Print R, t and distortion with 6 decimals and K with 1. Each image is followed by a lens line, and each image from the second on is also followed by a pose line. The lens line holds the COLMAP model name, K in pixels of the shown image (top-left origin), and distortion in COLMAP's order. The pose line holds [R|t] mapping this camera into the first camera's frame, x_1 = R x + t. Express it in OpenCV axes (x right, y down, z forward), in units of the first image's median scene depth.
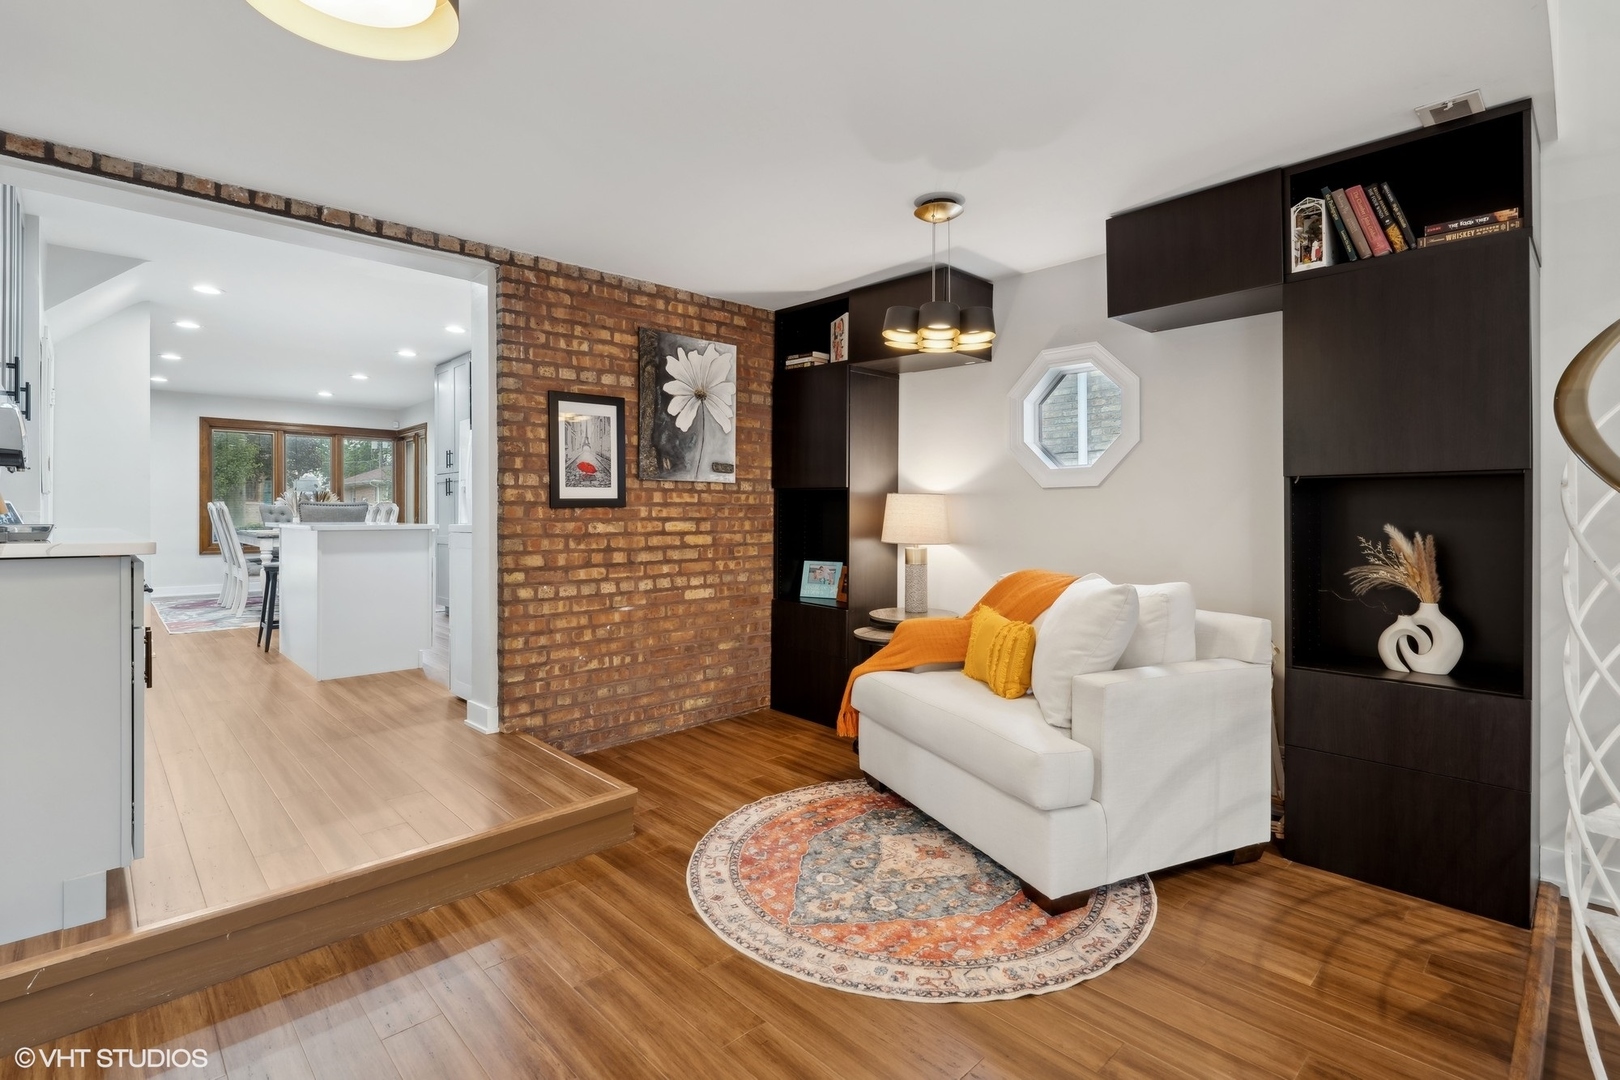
lens RADIAL K [[750.6, 0, 838.0], [0, 750.6, 517.3], [0, 0, 1]] dist [-0.029087, 0.001734]
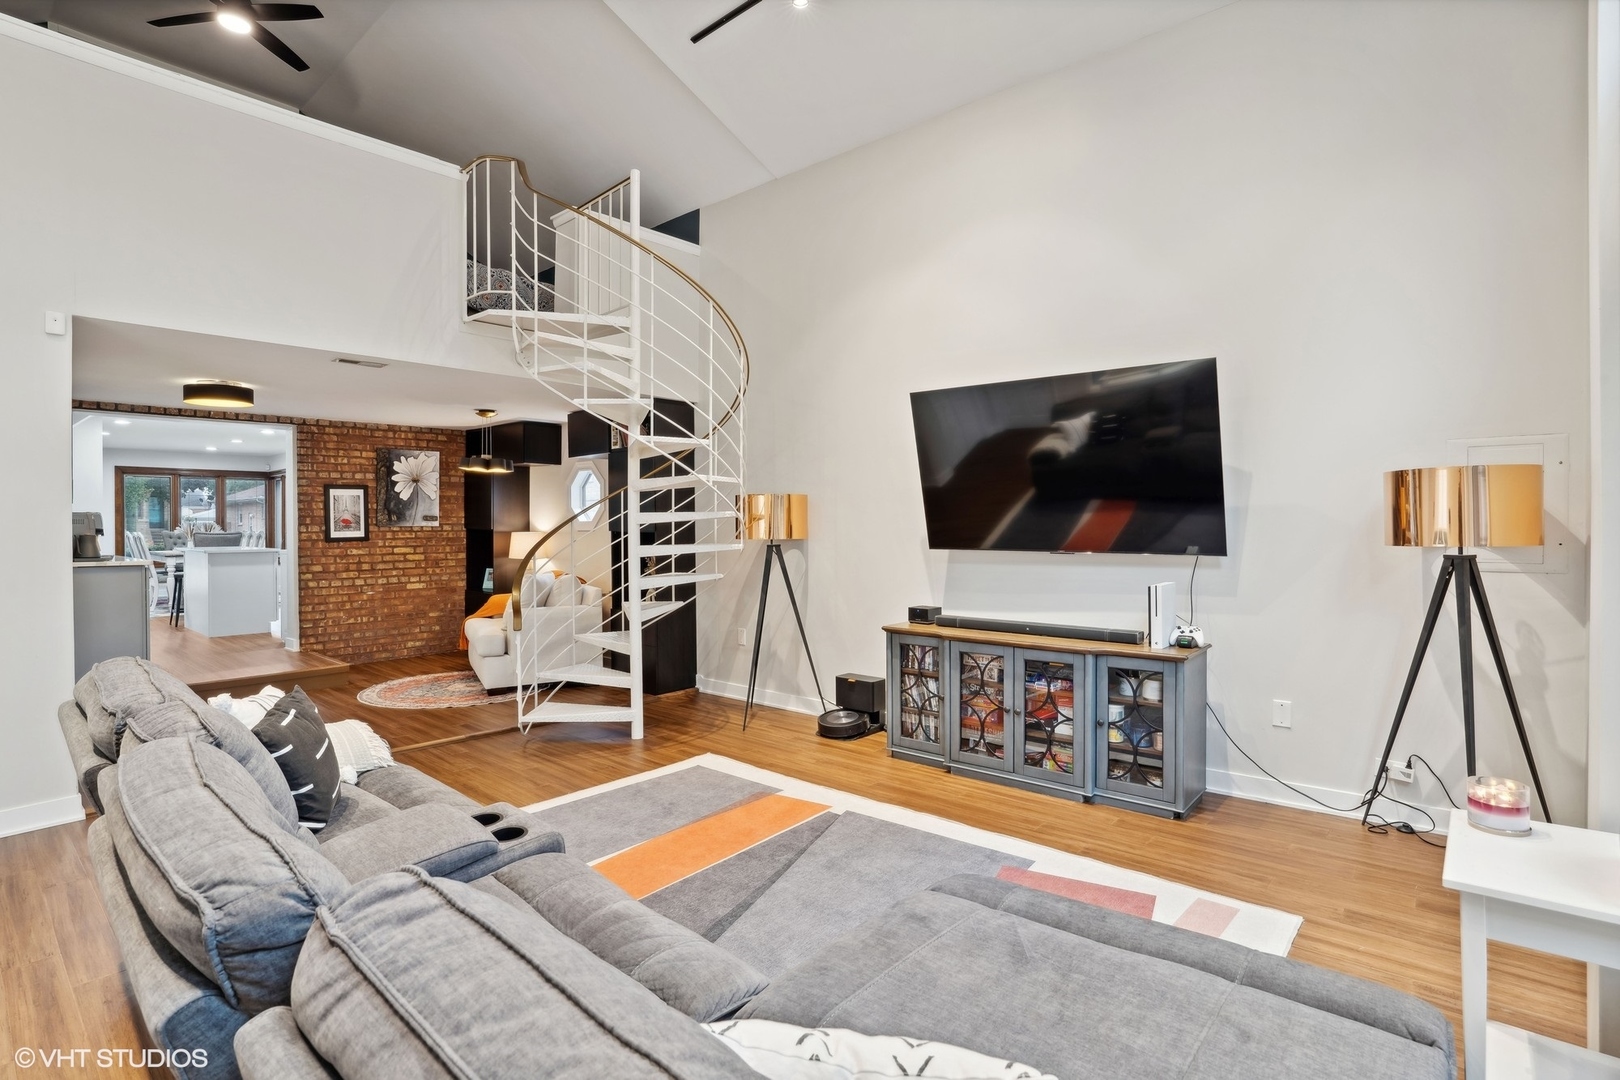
lens RADIAL K [[789.4, 0, 816.6], [0, 789.4, 529.2], [0, 0, 1]] dist [-0.040241, 0.000752]
pose [[0.998139, -0.005551, 0.060727, 0.739643], [0.005500, 0.999984, 0.001008, -0.038700], [-0.060732, -0.000672, 0.998154, -1.074071]]
